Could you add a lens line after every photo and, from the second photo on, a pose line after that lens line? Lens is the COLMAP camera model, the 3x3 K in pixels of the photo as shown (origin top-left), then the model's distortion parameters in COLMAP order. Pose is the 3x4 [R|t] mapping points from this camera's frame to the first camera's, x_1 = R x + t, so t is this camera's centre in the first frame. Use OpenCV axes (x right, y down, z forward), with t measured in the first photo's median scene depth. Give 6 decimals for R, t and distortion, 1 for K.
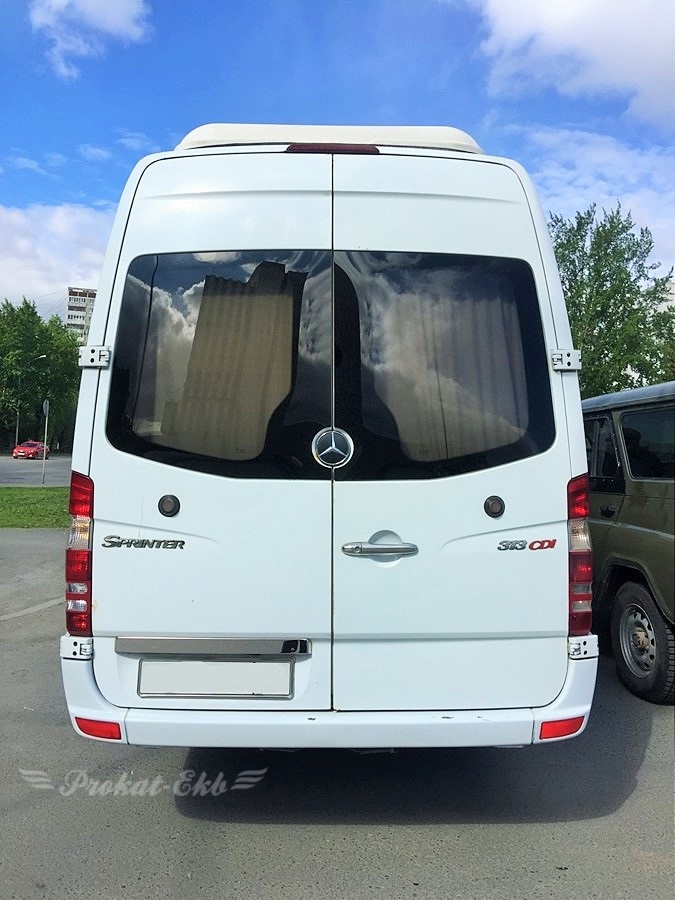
lens RADIAL K [[754.9, 0, 337.5], [0, 754.9, 450.0], [0, 0, 1]] dist [0.048241, -0.099725]
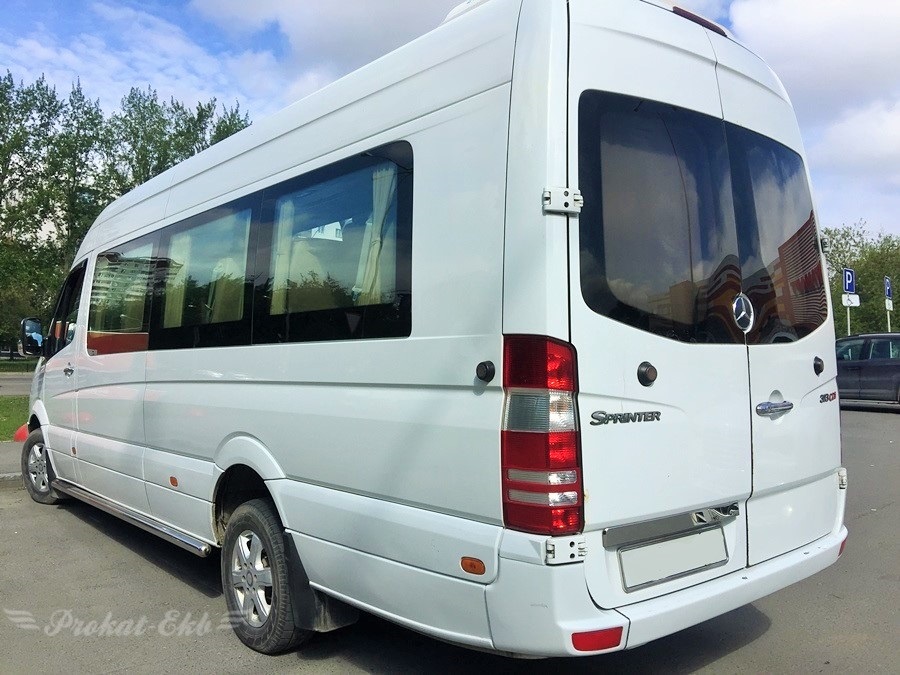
lens RADIAL K [[750.3, 0, 449.9], [0, 750.3, 343.2], [0, 0, 1]] dist [0.048209, 0.000084]
pose [[0.788038, -0.008084, 0.615574, -0.955695], [0.008290, 0.999962, 0.002519, 0.032290], [-0.615571, 0.003119, 0.788075, 0.431781]]
